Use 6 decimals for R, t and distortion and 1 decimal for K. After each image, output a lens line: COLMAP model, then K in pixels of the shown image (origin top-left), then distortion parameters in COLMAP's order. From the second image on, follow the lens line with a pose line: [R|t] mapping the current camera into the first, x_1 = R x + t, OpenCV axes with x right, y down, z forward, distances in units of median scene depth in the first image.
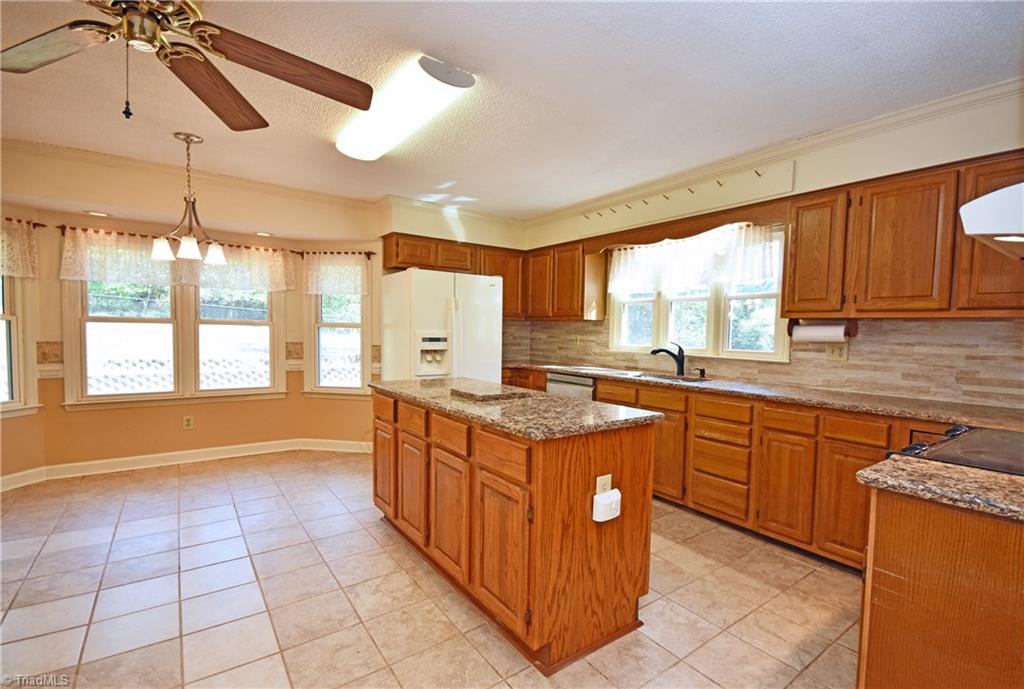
lens RADIAL K [[468.5, 0, 525.1], [0, 468.5, 354.3], [0, 0, 1]] dist [0.000281, -0.000238]
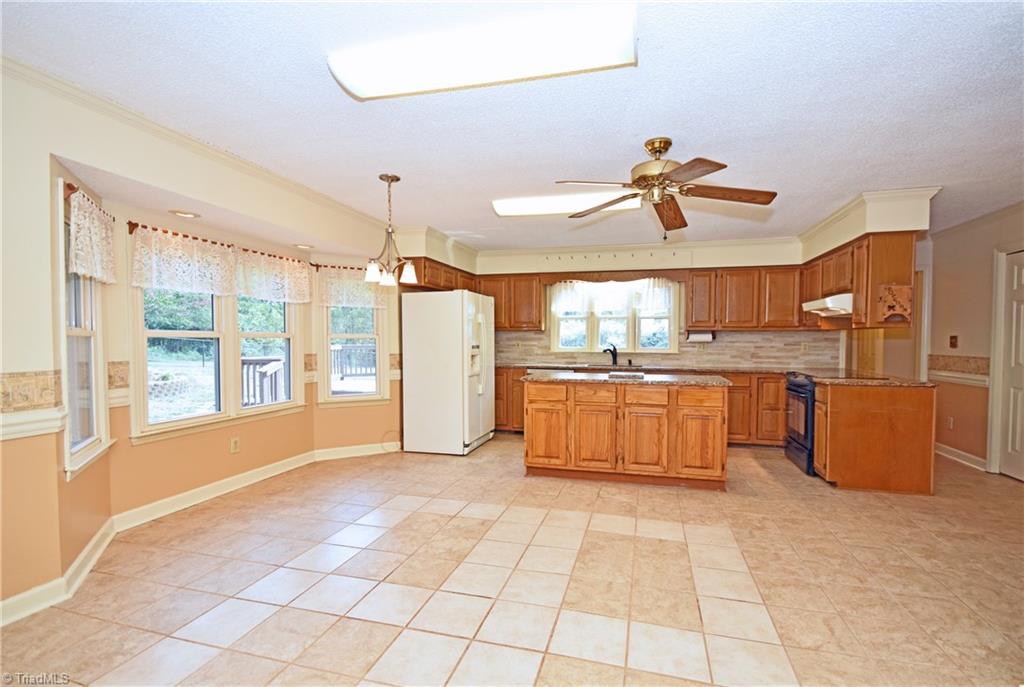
lens RADIAL K [[468.5, 0, 525.1], [0, 468.5, 353.3], [0, 0, 1]] dist [0.000281, -0.000238]
pose [[0.782197, -0.035706, 0.622007, -0.957777], [0.043104, 0.999066, 0.003147, -0.013124], [-0.621538, 0.024349, 0.783005, -0.081110]]
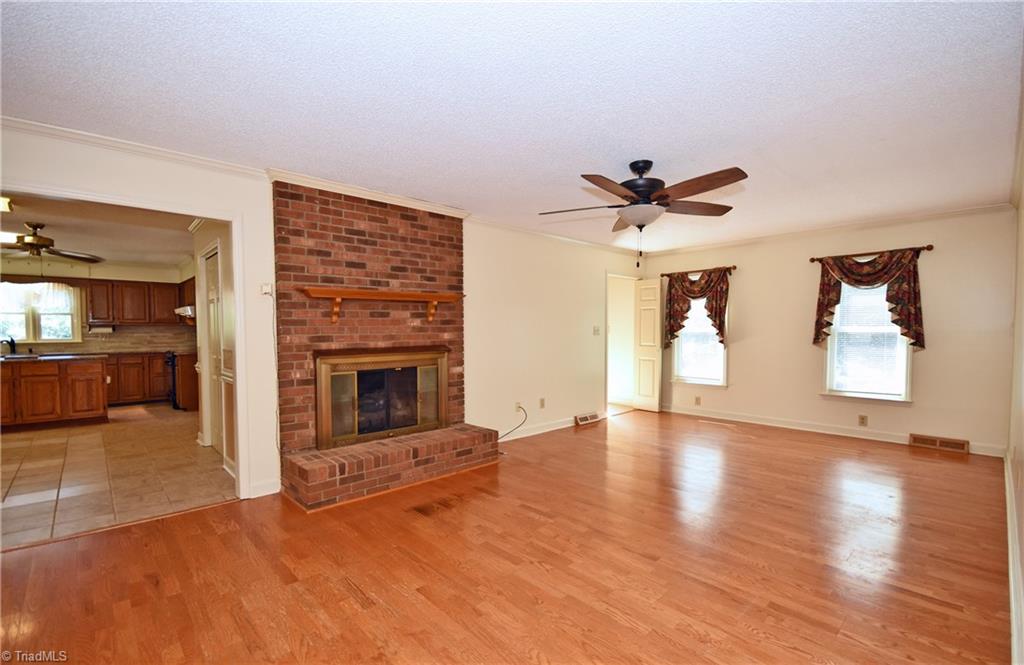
lens RADIAL K [[450.9, 0, 515.1], [0, 450.9, 347.6], [0, 0, 1]] dist [0.011107, -0.012223]
pose [[-0.118850, -0.056156, 0.991323, -1.790837], [0.049402, 0.996828, 0.062391, 0.008901], [-0.991683, 0.056388, -0.115699, -0.848053]]
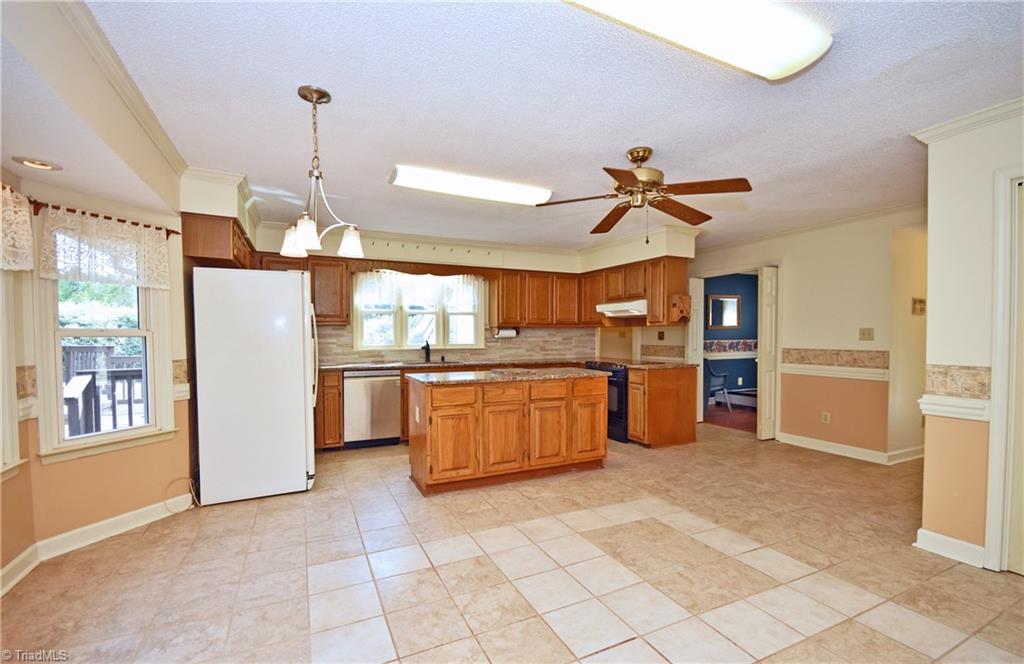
lens RADIAL K [[450.9, 0, 515.1], [0, 450.9, 347.1], [0, 0, 1]] dist [0.011107, -0.012223]
pose [[0.186956, -0.046926, 0.981247, -1.129710], [0.055077, 0.997788, 0.037224, -0.045540], [-0.980823, 0.047085, 0.189127, 0.449597]]
